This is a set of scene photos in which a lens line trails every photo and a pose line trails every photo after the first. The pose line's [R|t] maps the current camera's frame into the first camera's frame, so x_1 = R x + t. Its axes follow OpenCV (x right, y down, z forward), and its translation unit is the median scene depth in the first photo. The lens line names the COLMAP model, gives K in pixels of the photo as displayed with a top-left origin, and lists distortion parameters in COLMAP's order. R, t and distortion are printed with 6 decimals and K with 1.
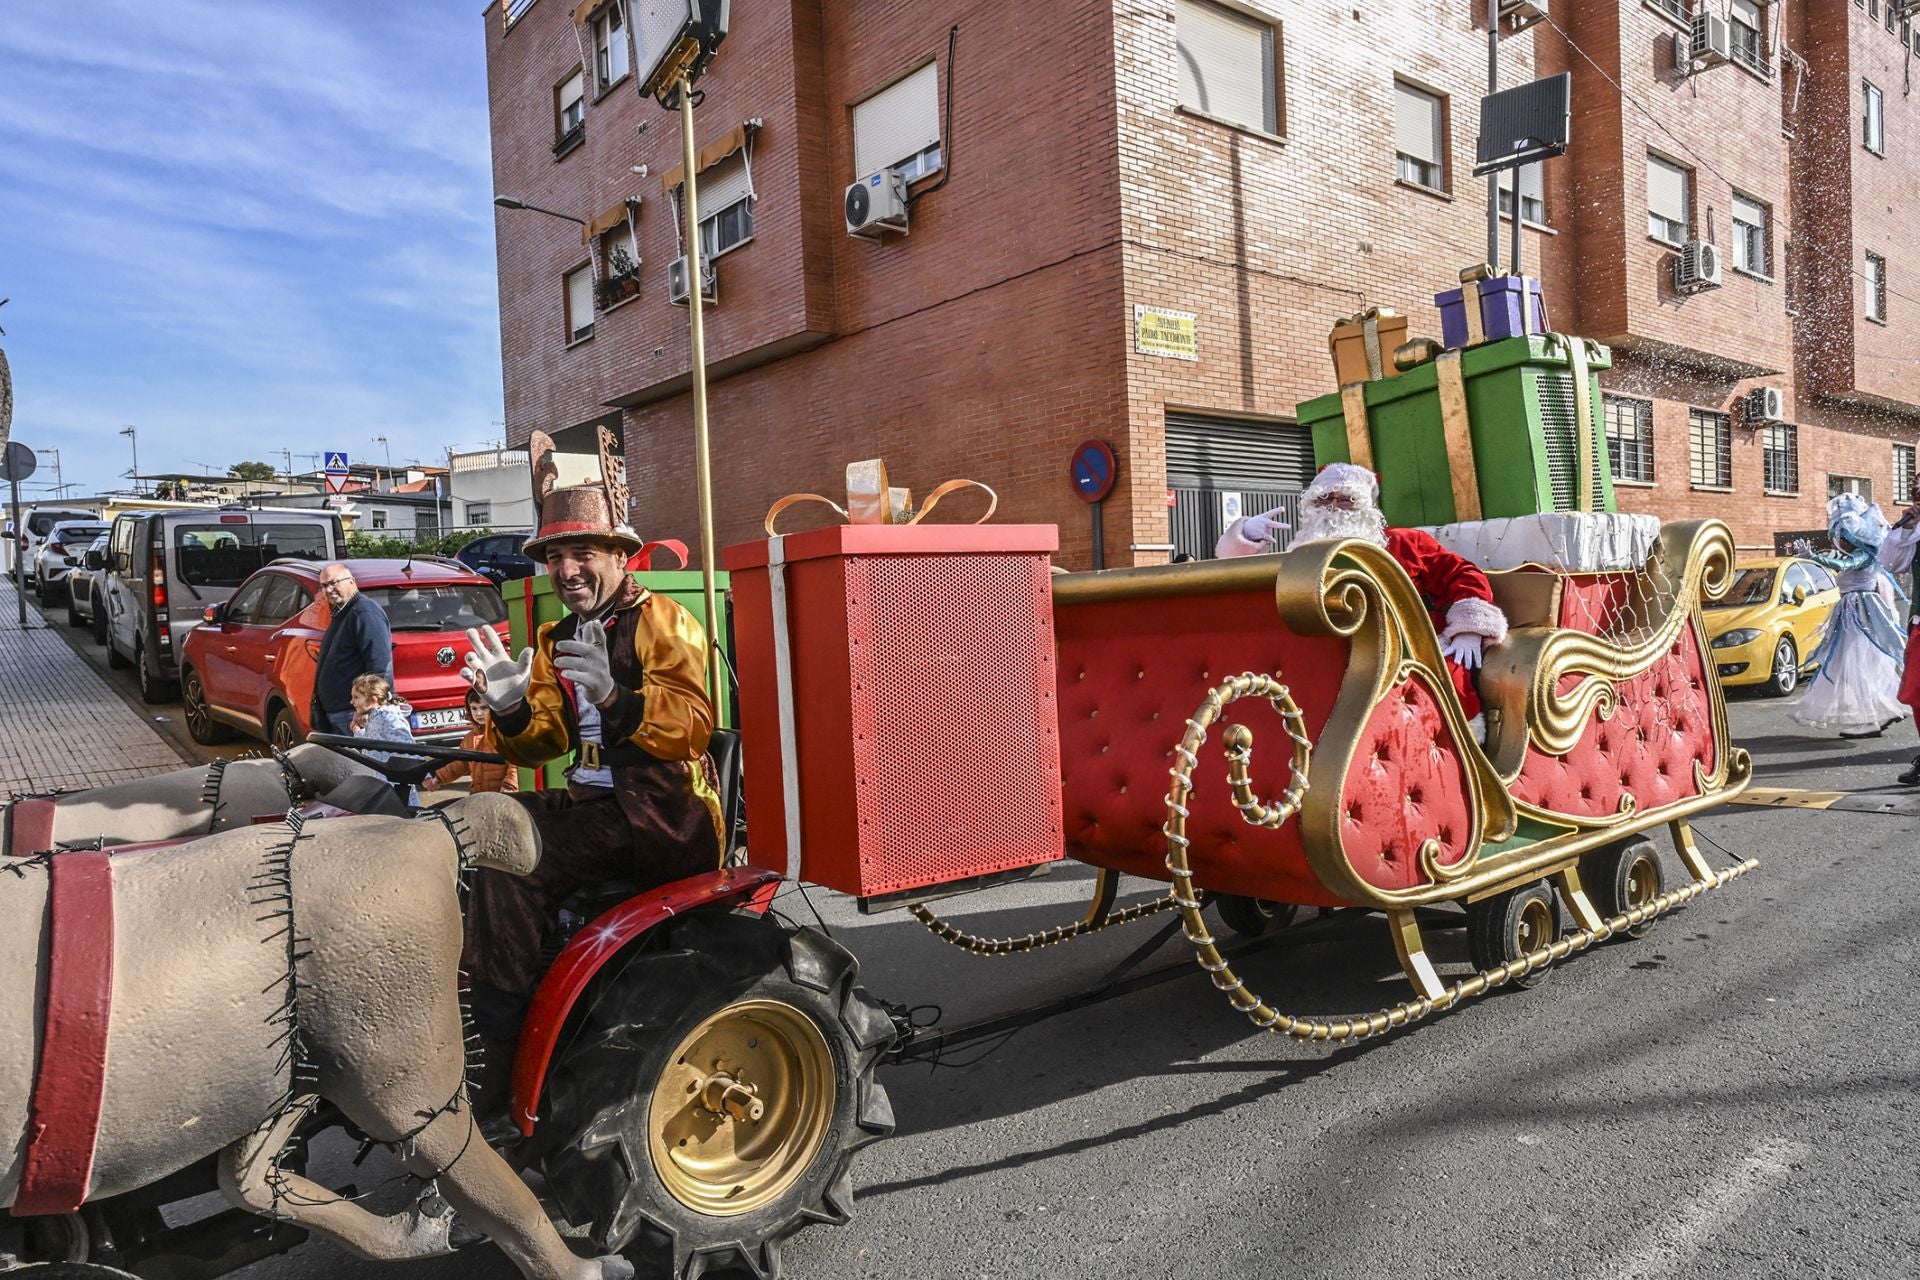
lens RADIAL K [[1333.1, 0, 960.4], [0, 1333.1, 648.7], [0, 0, 1]] dist [0.013901, -0.007801]
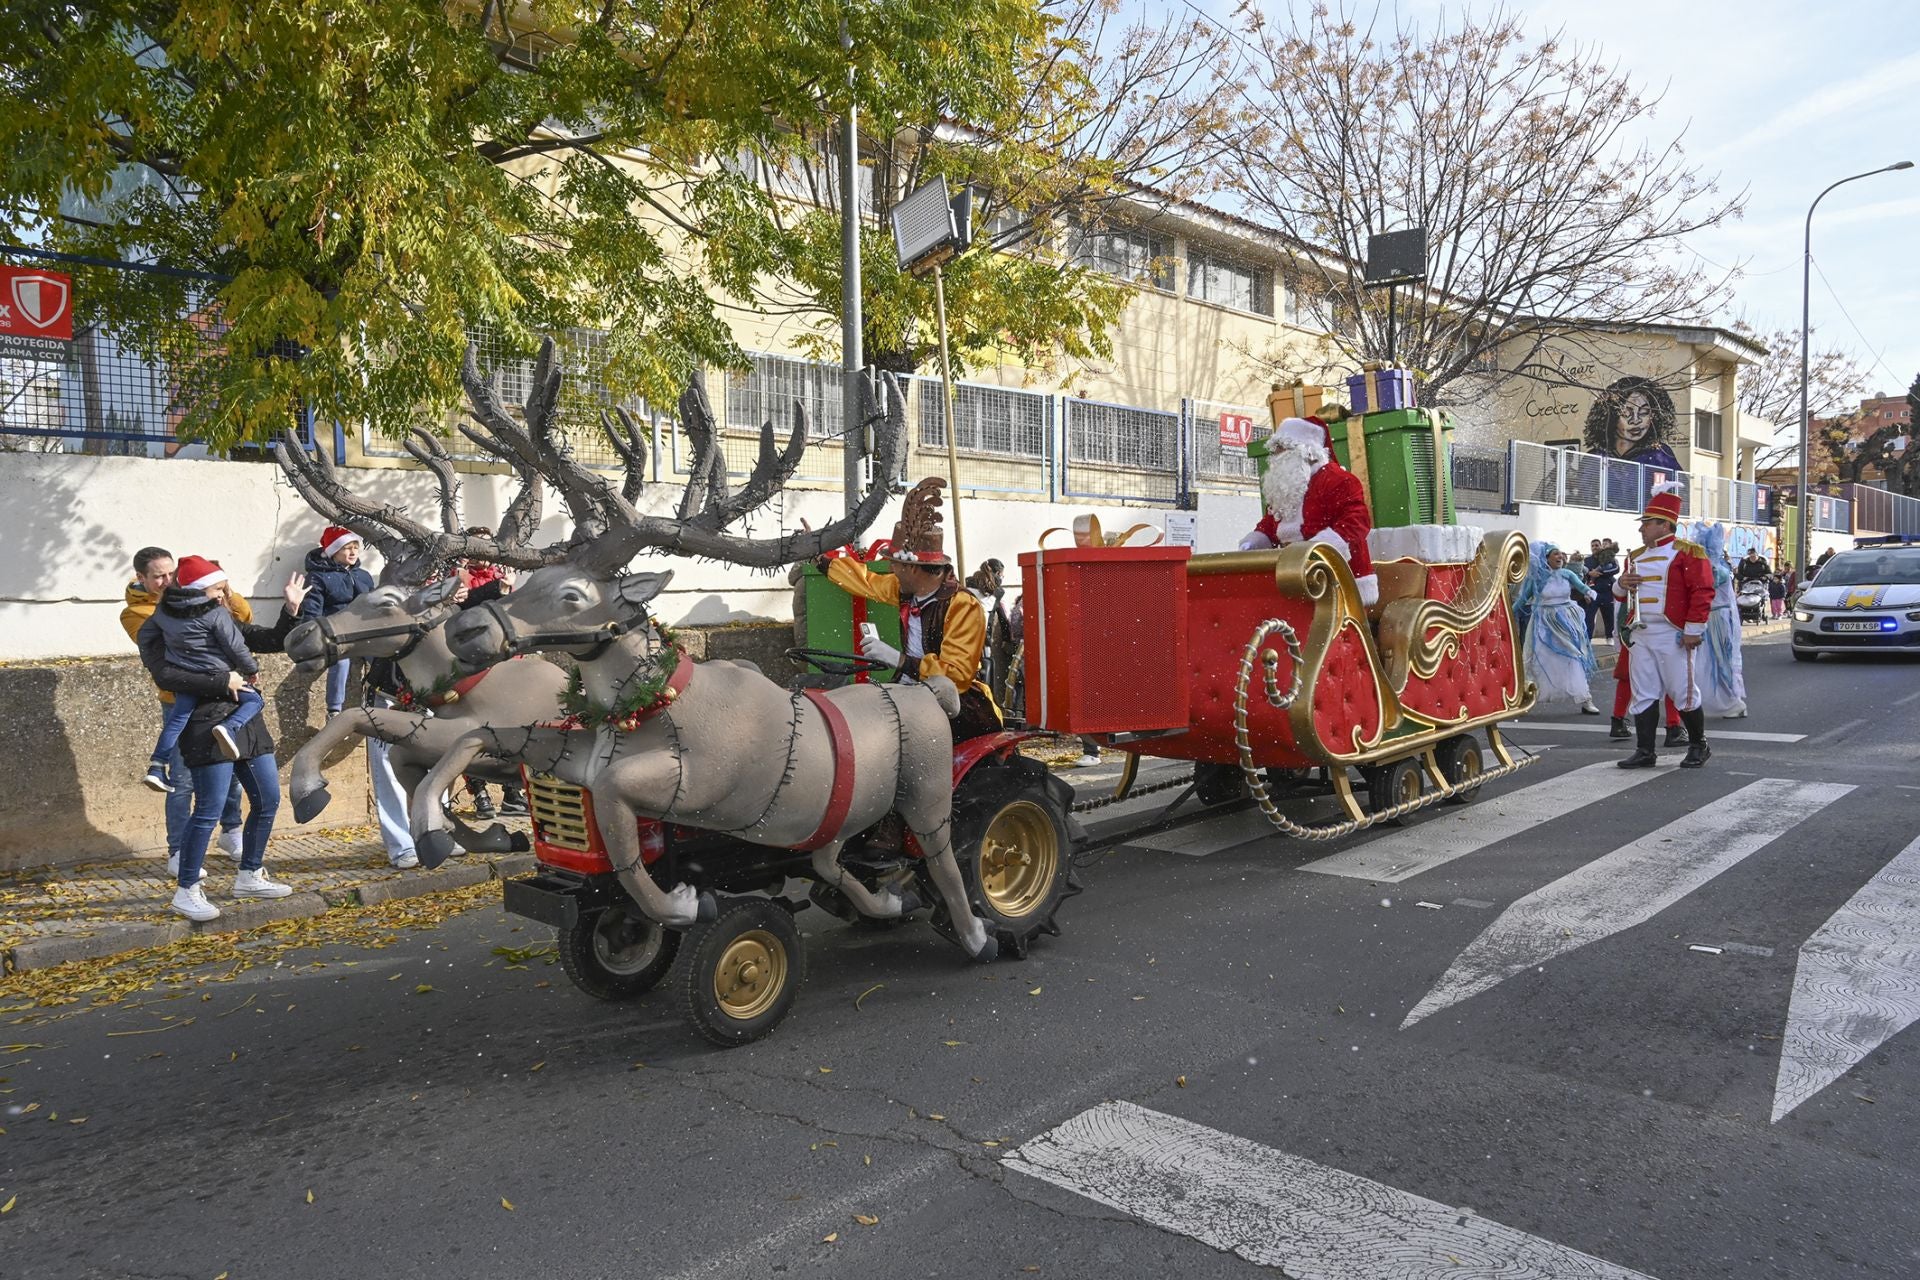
lens RADIAL K [[1333.1, 0, 957.3], [0, 1333.1, 639.4], [0, 0, 1]] dist [0.013901, -0.007801]
pose [[0.990946, 0.010080, 0.133879, -0.293095], [-0.011262, 0.999904, 0.008073, 0.024381], [-0.133785, -0.009507, 0.990965, -0.460121]]
